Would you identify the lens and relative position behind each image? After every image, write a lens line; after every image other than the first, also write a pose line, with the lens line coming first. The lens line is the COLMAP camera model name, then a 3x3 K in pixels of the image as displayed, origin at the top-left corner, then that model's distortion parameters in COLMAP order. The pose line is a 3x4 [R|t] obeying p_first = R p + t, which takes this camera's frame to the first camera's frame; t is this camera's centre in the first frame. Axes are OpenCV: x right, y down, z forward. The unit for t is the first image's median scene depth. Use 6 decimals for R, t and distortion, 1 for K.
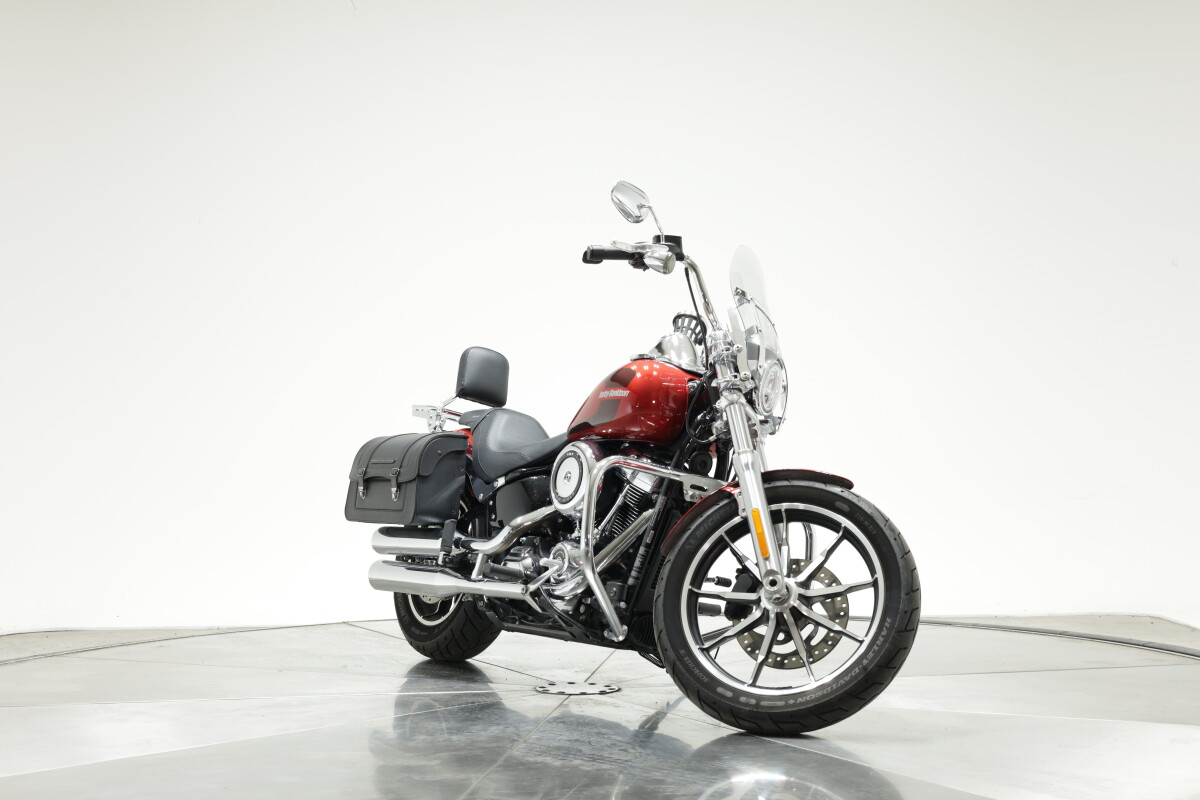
lens RADIAL K [[1649.4, 0, 600.0], [0, 1649.4, 400.0], [0, 0, 1]] dist [-0.091634, 0.045459]
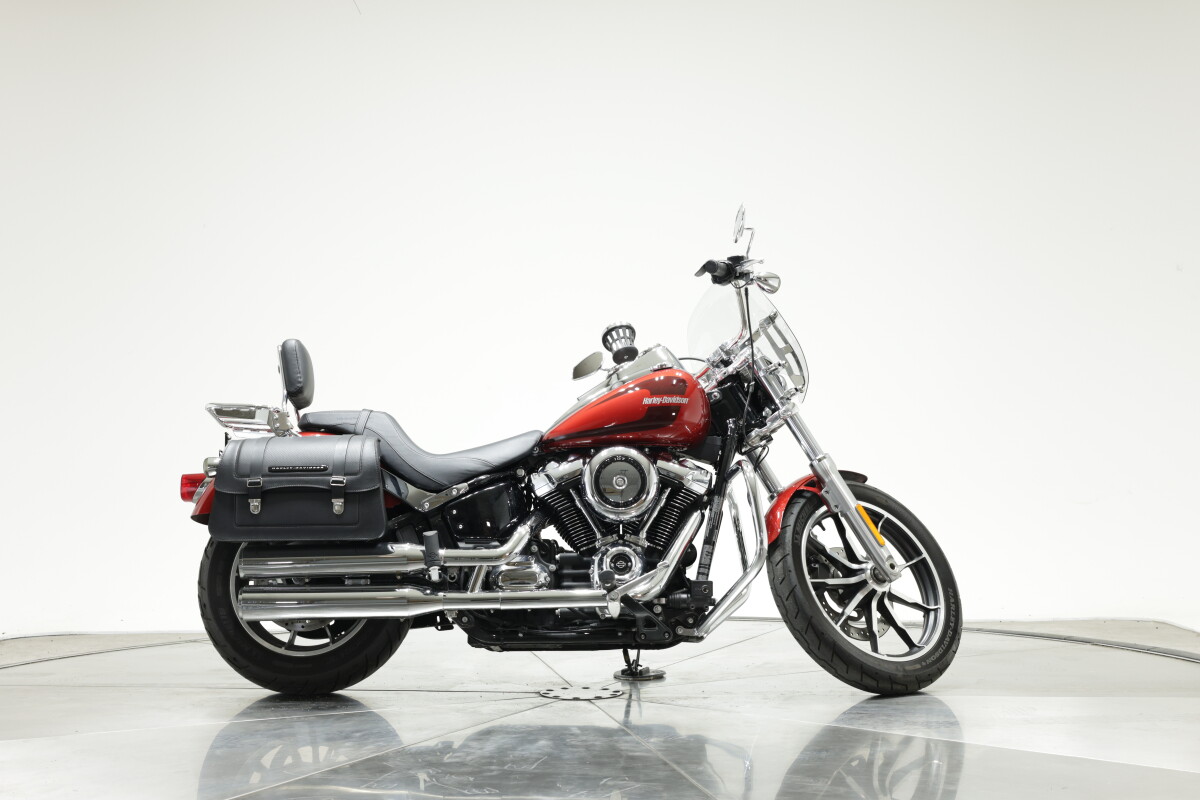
lens RADIAL K [[1649.4, 0, 600.0], [0, 1649.4, 400.0], [0, 0, 1]] dist [-0.091634, 0.045459]
pose [[0.571163, 0.024943, 0.820457, -0.846286], [-0.022228, 0.999642, -0.014916, 0.011856], [-0.820535, -0.009717, 0.571513, 0.428521]]
